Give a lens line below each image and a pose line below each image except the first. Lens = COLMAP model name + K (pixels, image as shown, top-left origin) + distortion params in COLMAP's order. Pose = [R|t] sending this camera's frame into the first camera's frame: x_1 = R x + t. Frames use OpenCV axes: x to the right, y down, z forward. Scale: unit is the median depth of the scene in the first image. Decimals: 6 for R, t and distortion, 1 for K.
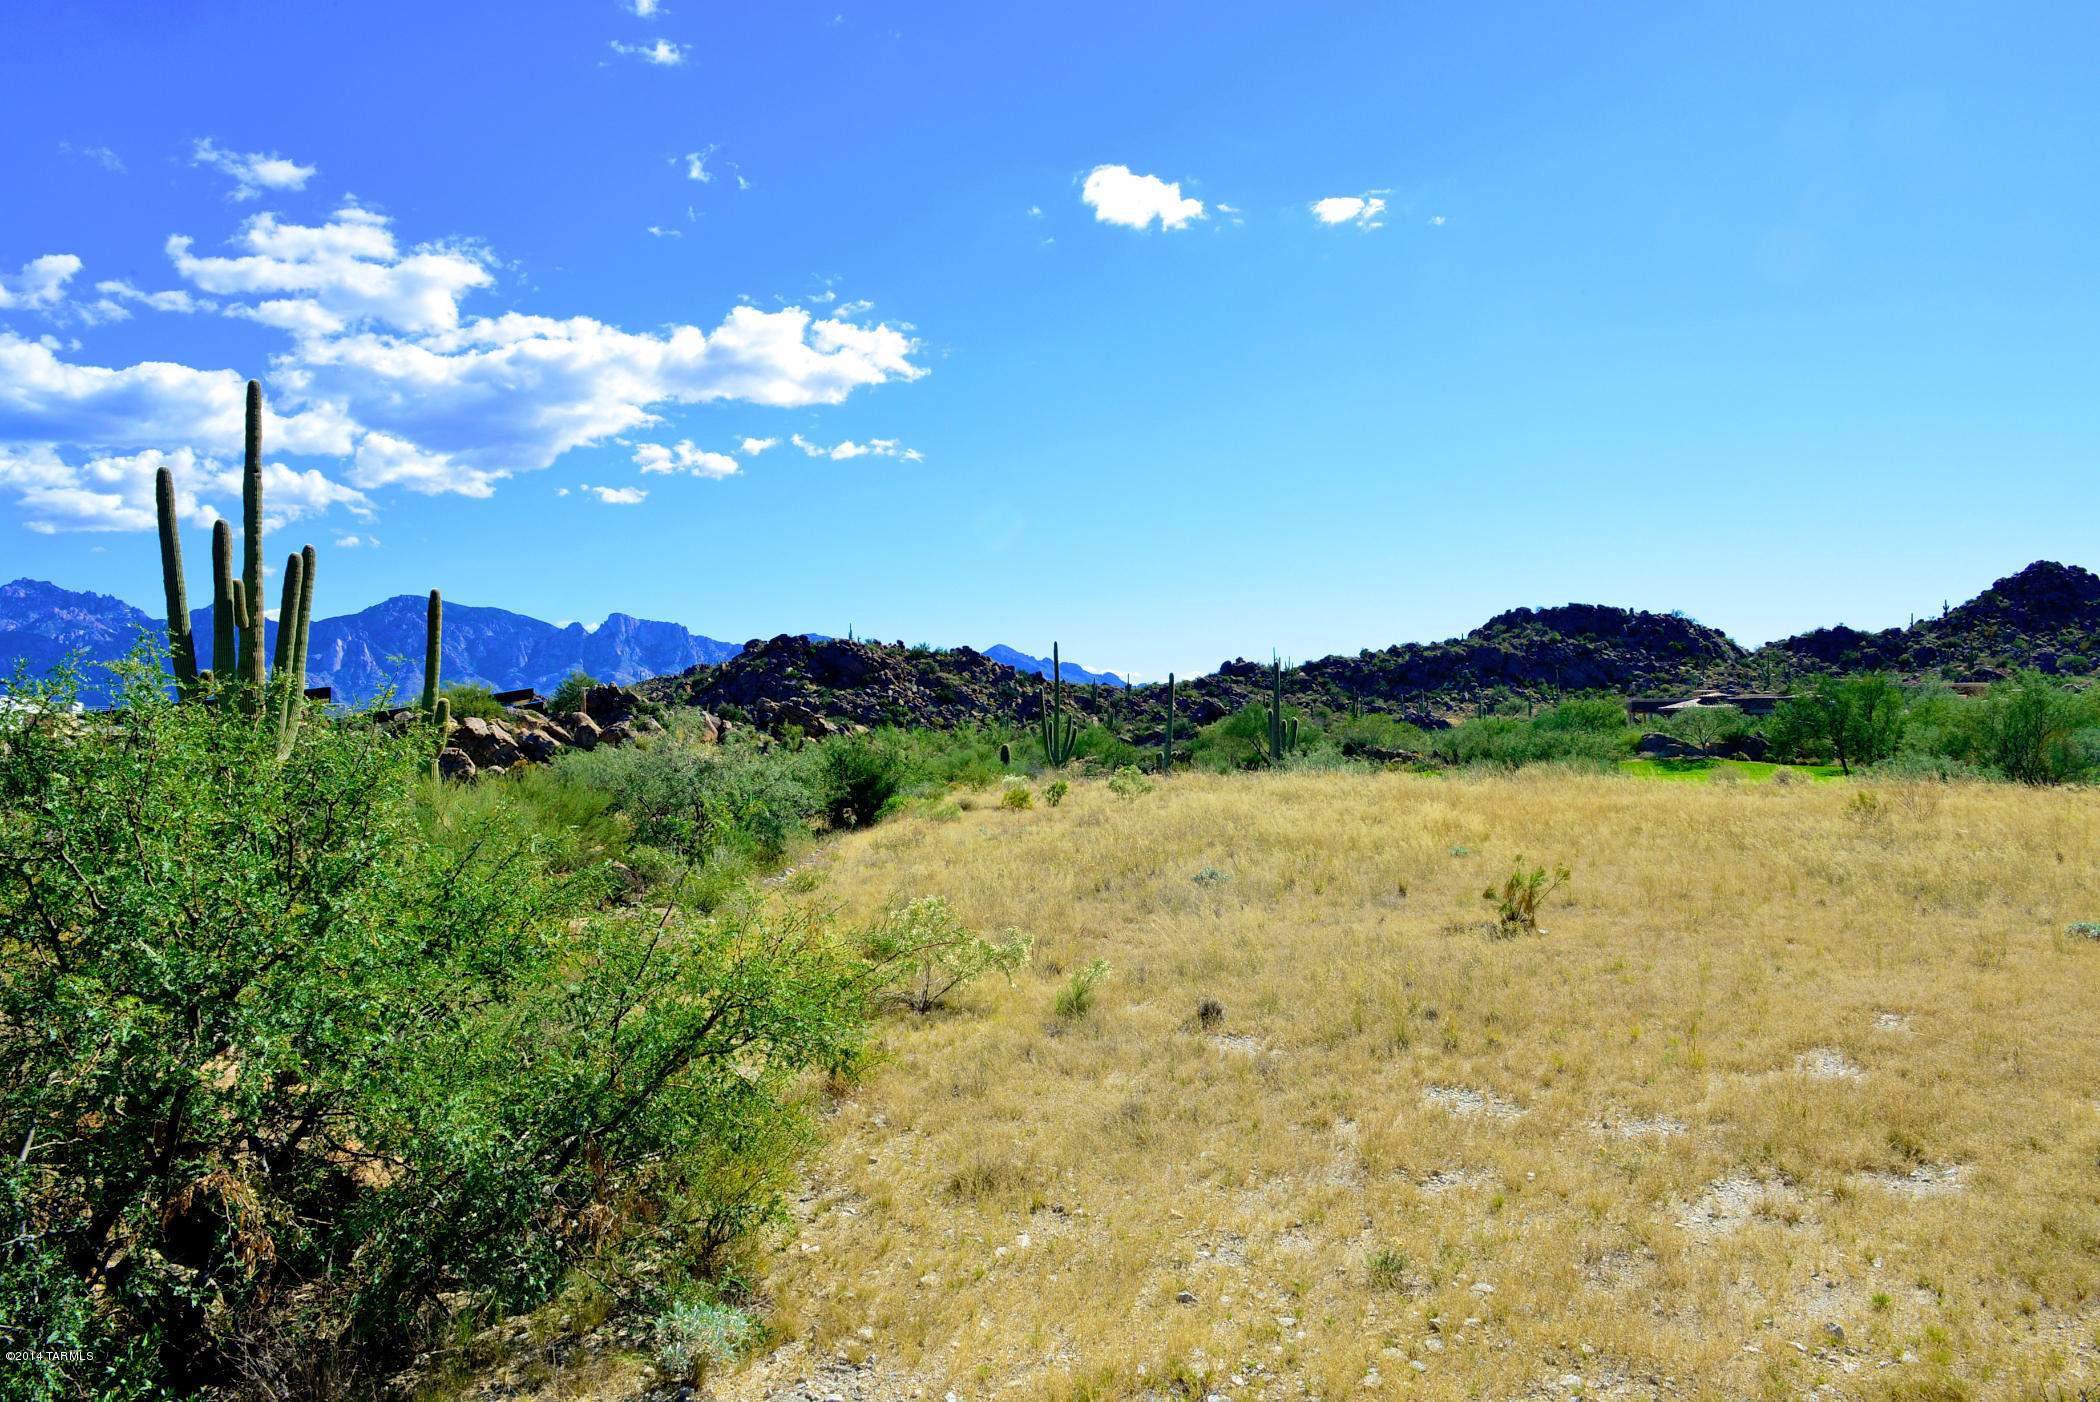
lens RADIAL K [[1445.9, 0, 1047.7], [0, 1445.9, 700.8], [0, 0, 1]] dist [-0.008862, -0.003012]
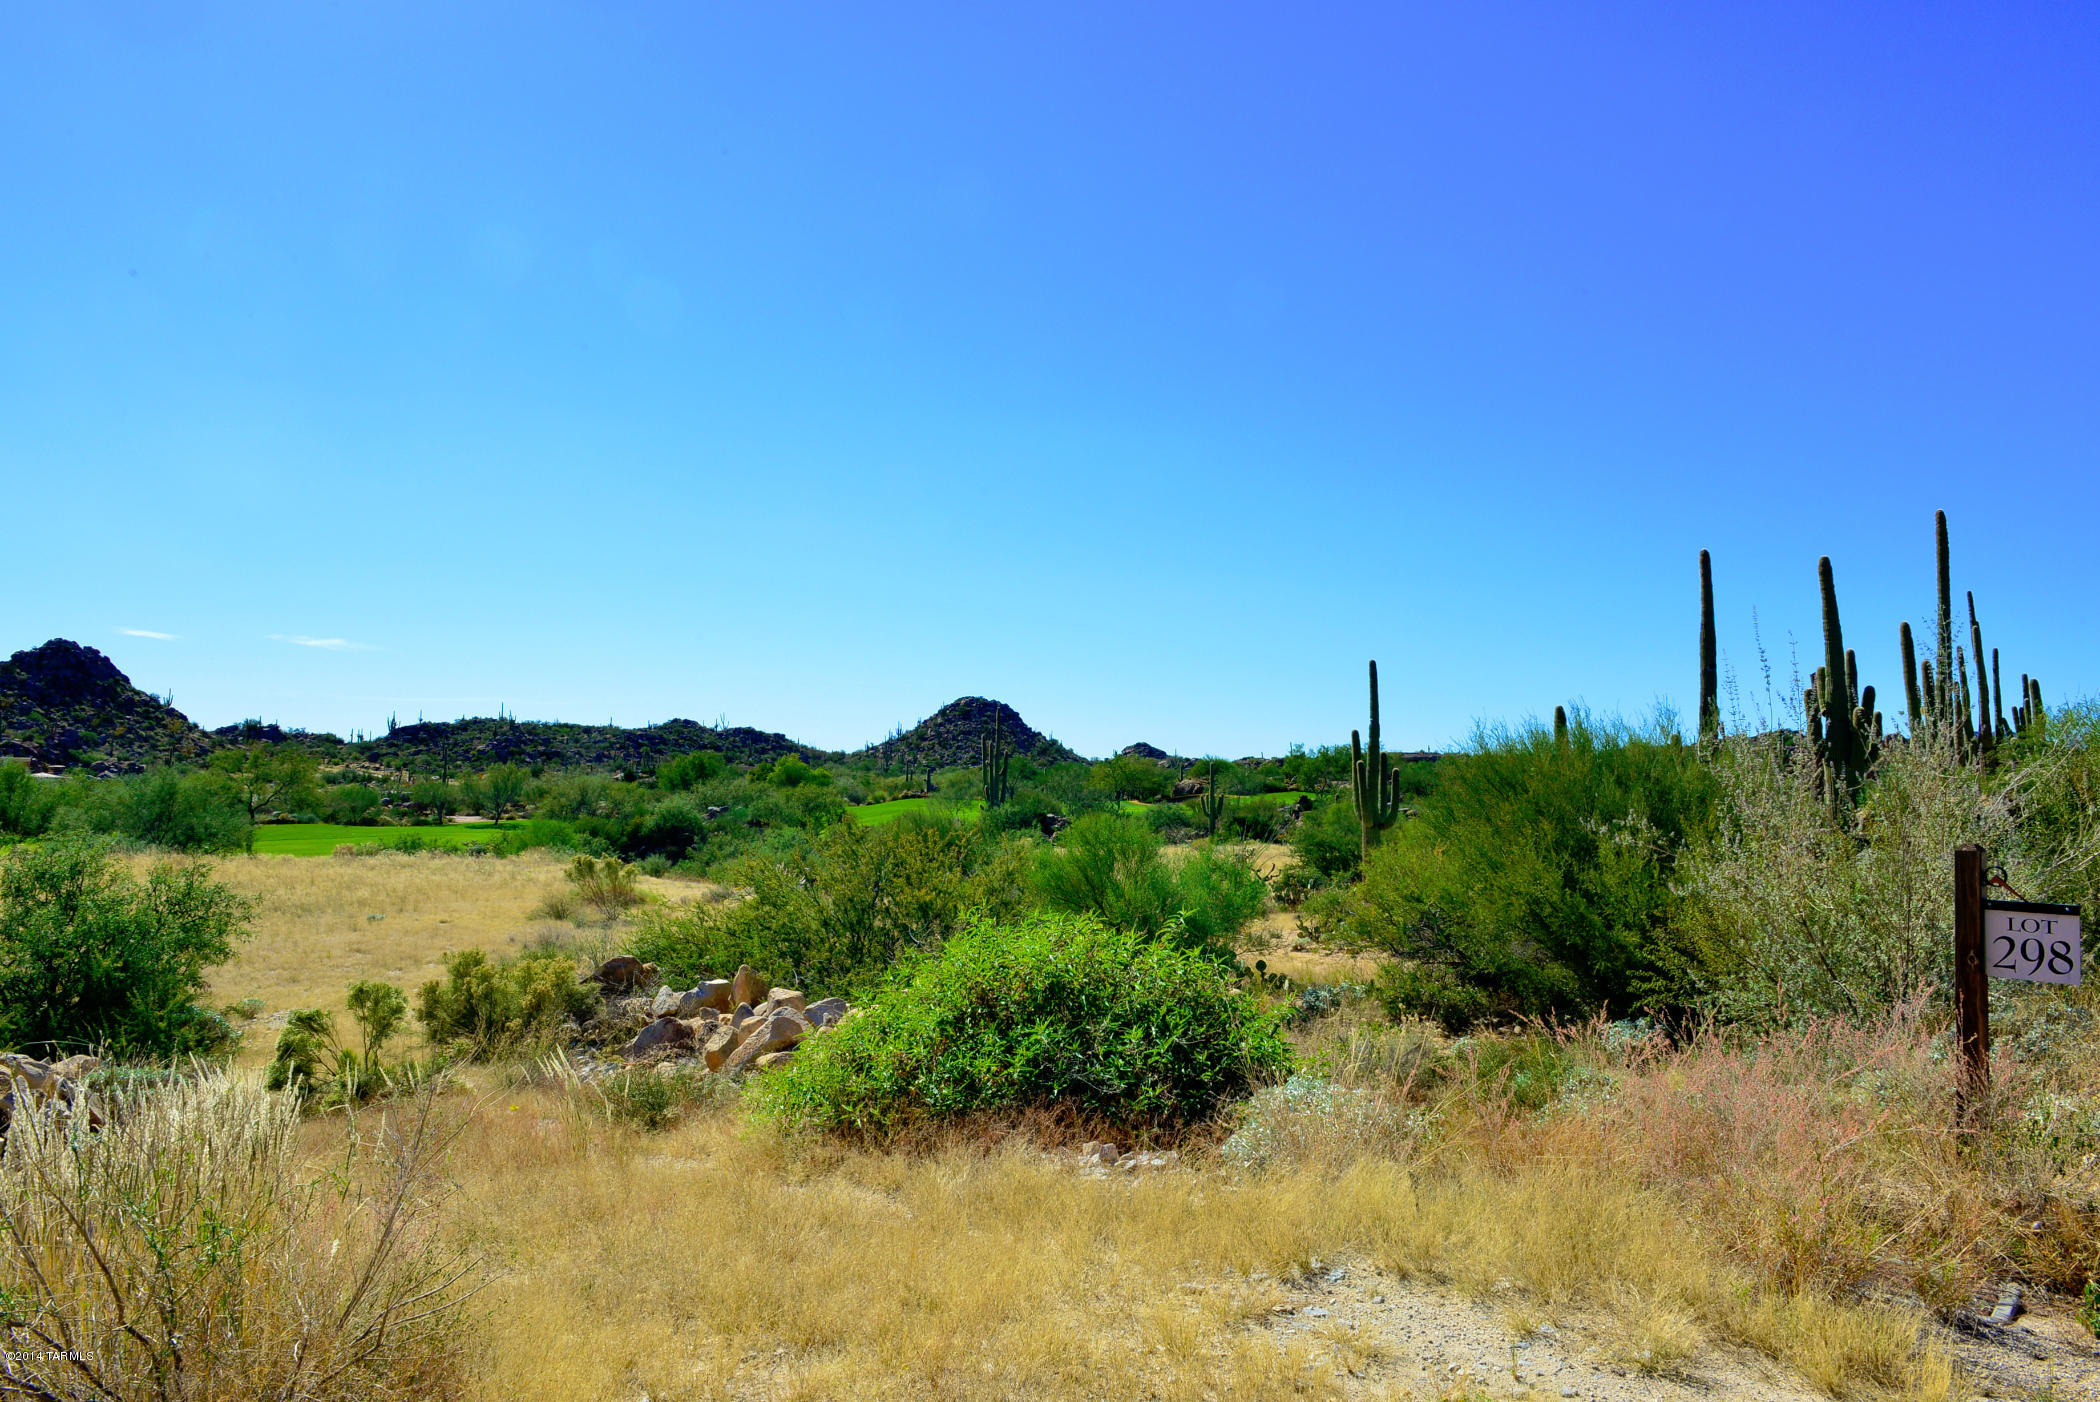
lens RADIAL K [[1445.9, 0, 1057.9], [0, 1445.9, 689.5], [0, 0, 1]] dist [-0.008862, -0.003012]
pose [[0.329890, 0.083711, 0.940300, -0.056974], [-0.033149, 0.996474, -0.077082, -0.003551], [-0.943437, -0.005741, 0.331502, -0.039322]]
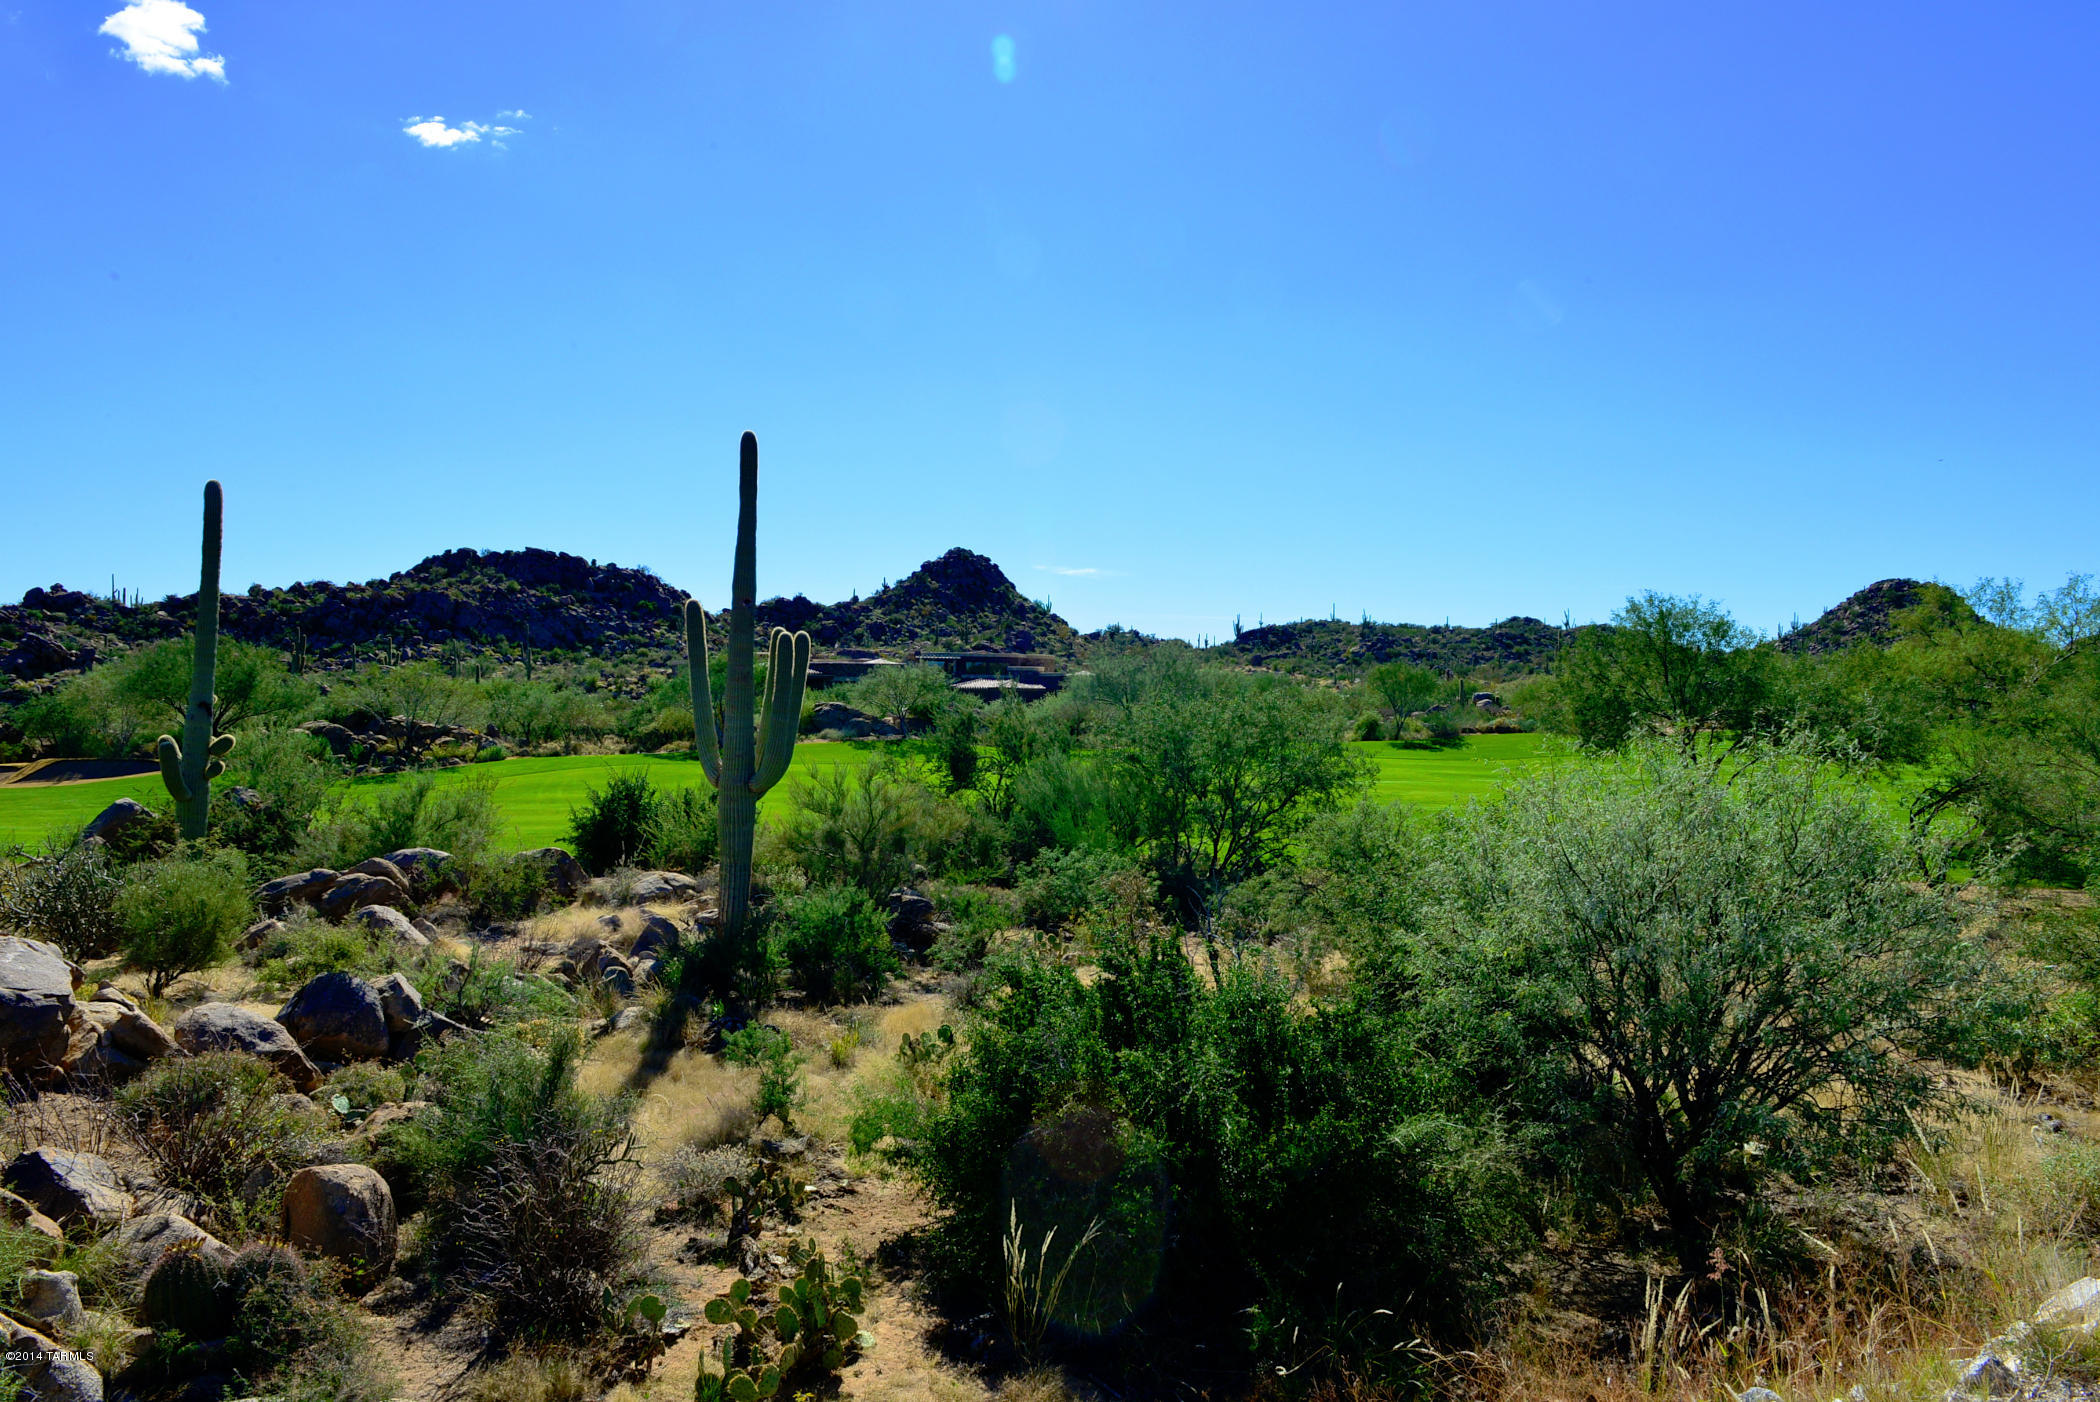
lens RADIAL K [[1445.9, 0, 1049.7], [0, 1445.9, 710.6], [0, 0, 1]] dist [-0.008862, -0.003012]
pose [[0.722855, 0.012576, 0.690885, 0.001921], [-0.031542, 0.999393, 0.014810, 0.005419], [-0.690279, -0.032497, 0.722813, 0.183010]]
